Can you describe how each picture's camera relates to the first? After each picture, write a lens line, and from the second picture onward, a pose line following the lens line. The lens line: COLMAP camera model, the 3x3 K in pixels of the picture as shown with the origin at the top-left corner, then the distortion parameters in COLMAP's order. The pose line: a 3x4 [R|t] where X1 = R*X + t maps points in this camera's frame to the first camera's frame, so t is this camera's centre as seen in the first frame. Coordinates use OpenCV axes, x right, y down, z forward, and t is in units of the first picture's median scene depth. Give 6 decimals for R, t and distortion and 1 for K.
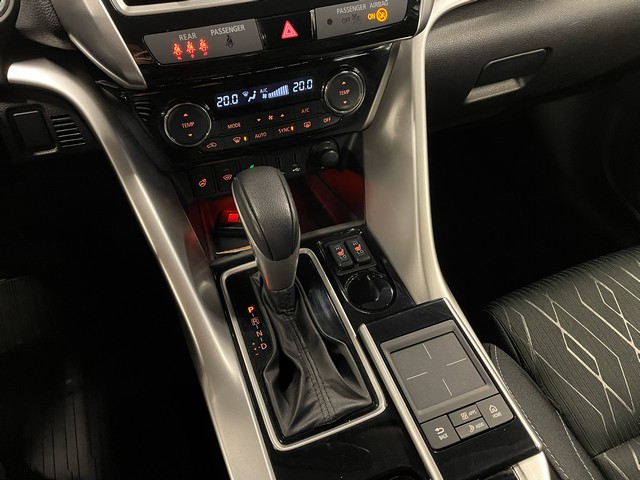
lens RADIAL K [[532.2, 0, 320.0], [0, 532.2, 240.0], [0, 0, 1]] dist [0.115915, -0.158362]
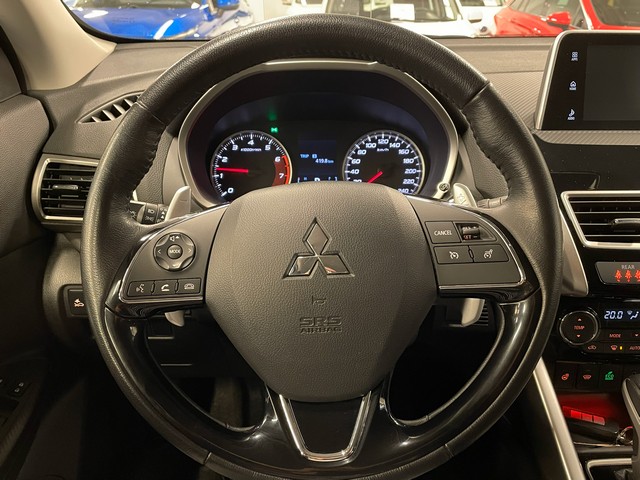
lens RADIAL K [[532.2, 0, 320.0], [0, 532.2, 240.0], [0, 0, 1]] dist [0.115915, -0.158362]
pose [[0.931737, 0.150471, -0.330491, -0.417341], [-0.259749, 0.912166, -0.316991, 0.151841], [0.253765, 0.381197, 0.888984, -0.336100]]
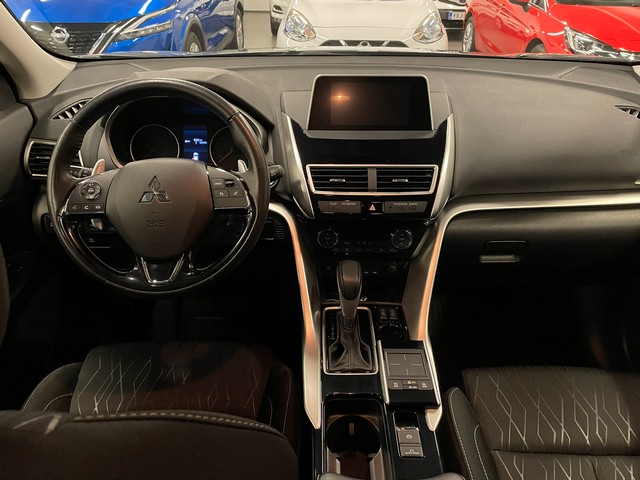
lens RADIAL K [[532.2, 0, 320.0], [0, 532.2, 240.0], [0, 0, 1]] dist [0.115915, -0.158362]
pose [[0.931451, 0.180610, -0.315877, 0.440947], [-0.267249, 0.928712, -0.257046, 0.382457], [0.246934, 0.323844, 0.913317, -1.074976]]
